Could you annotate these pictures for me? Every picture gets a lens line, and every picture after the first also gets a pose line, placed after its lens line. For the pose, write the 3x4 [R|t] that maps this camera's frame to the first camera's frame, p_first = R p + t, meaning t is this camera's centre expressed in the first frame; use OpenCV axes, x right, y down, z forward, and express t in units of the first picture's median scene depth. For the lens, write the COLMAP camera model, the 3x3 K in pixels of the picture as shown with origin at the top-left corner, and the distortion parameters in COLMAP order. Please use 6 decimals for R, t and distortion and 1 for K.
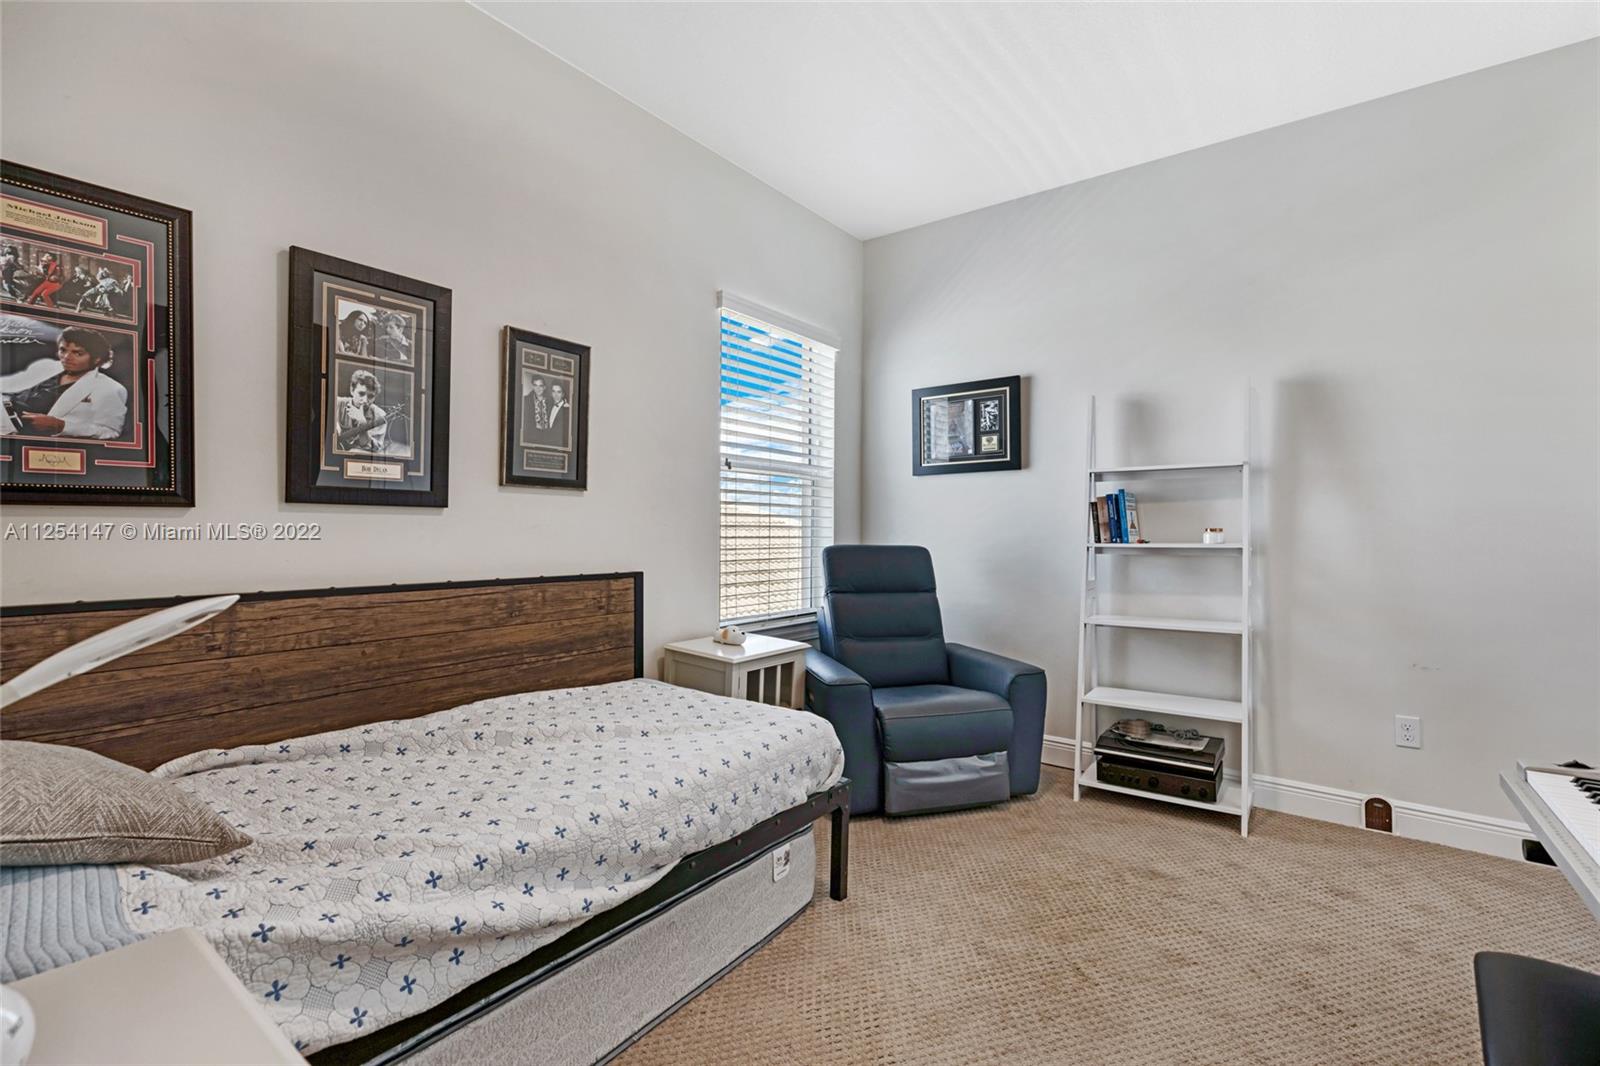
lens RADIAL K [[712.2, 0, 808.9], [0, 712.2, 532.2], [0, 0, 1]] dist [-0.002566, -0.000249]
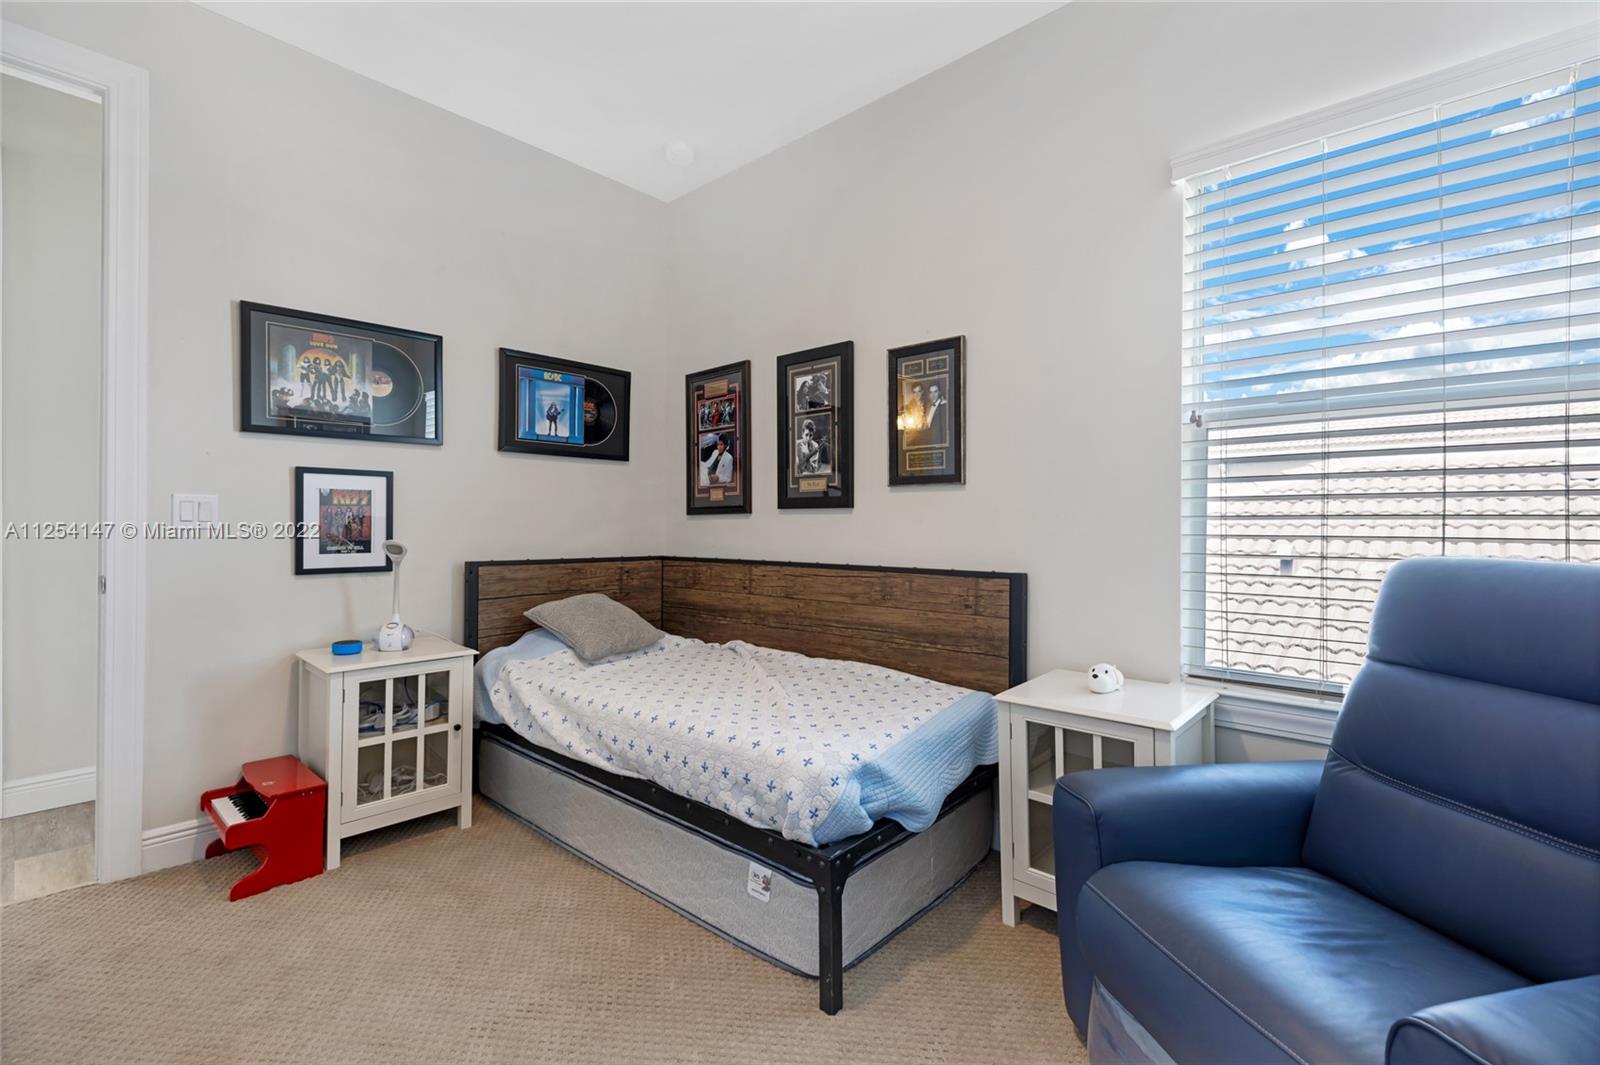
lens RADIAL K [[712.2, 0, 809.3], [0, 712.2, 526.5], [0, 0, 1]] dist [-0.002566, -0.000249]
pose [[-0.096059, -0.006008, -0.995358, 0.829576], [-0.006092, 0.999967, -0.005448, 0.007462], [0.995357, 0.005541, -0.096092, 1.089804]]
